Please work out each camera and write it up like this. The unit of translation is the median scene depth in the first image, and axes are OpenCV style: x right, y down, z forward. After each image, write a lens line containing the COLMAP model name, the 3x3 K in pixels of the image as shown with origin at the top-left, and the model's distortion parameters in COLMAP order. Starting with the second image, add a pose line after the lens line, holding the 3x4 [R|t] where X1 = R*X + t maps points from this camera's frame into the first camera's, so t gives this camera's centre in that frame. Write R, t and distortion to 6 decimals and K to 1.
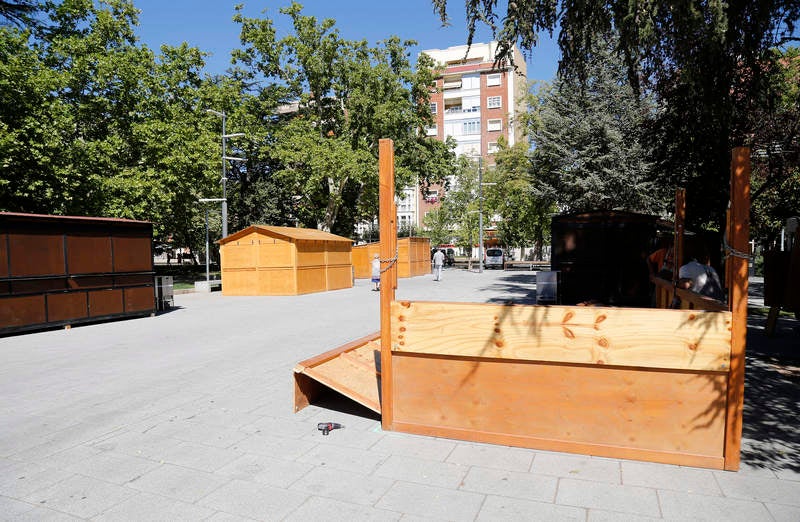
lens RADIAL K [[547.2, 0, 399.0], [0, 547.2, 278.9], [0, 0, 1]] dist [-0.078902, 0.004750]
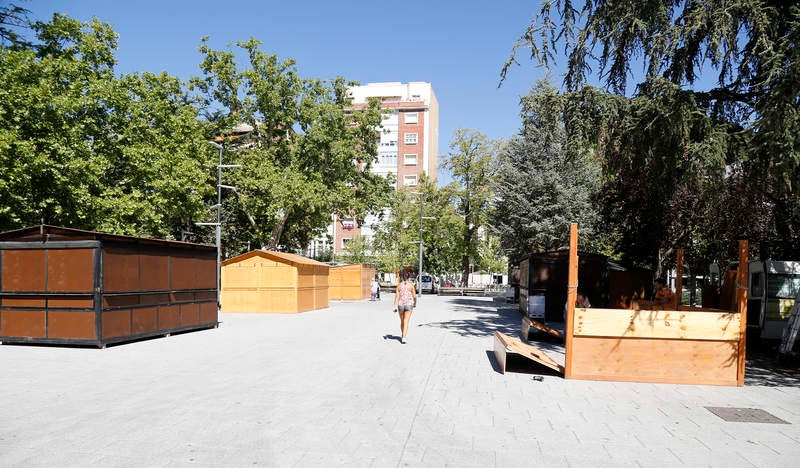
lens RADIAL K [[553.0, 0, 400.6], [0, 553.0, 275.8], [0, 0, 1]] dist [-0.084320, 0.007621]
pose [[0.977197, 0.027454, 0.210554, -0.227188], [-0.016900, 0.998516, -0.051762, 0.008348], [-0.211662, 0.047023, 0.976211, -0.164111]]
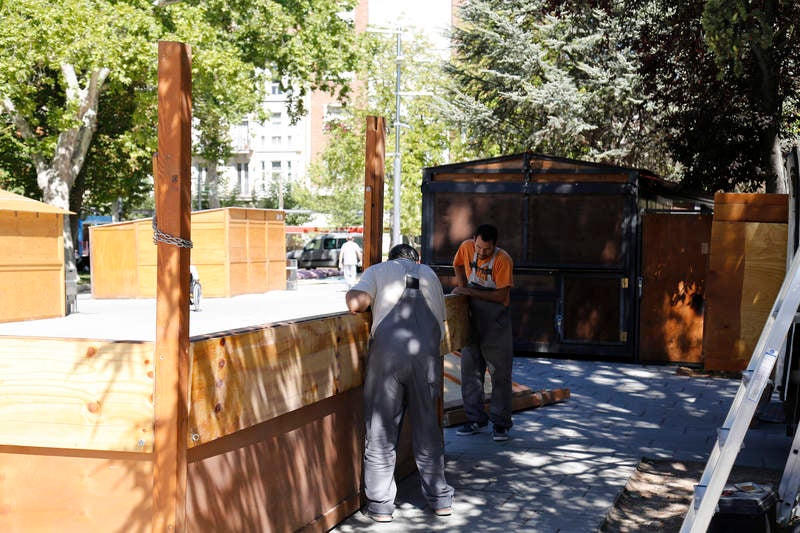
lens RADIAL K [[1252.2, 0, 400.0], [0, 1252.2, 266.5], [0, 0, 1]] dist [0.240909, 0.010933]
pose [[0.997467, 0.015629, 0.069398, 0.143330], [-0.013445, 0.999403, -0.031821, 0.004049], [-0.069854, 0.030808, 0.997081, -0.059526]]
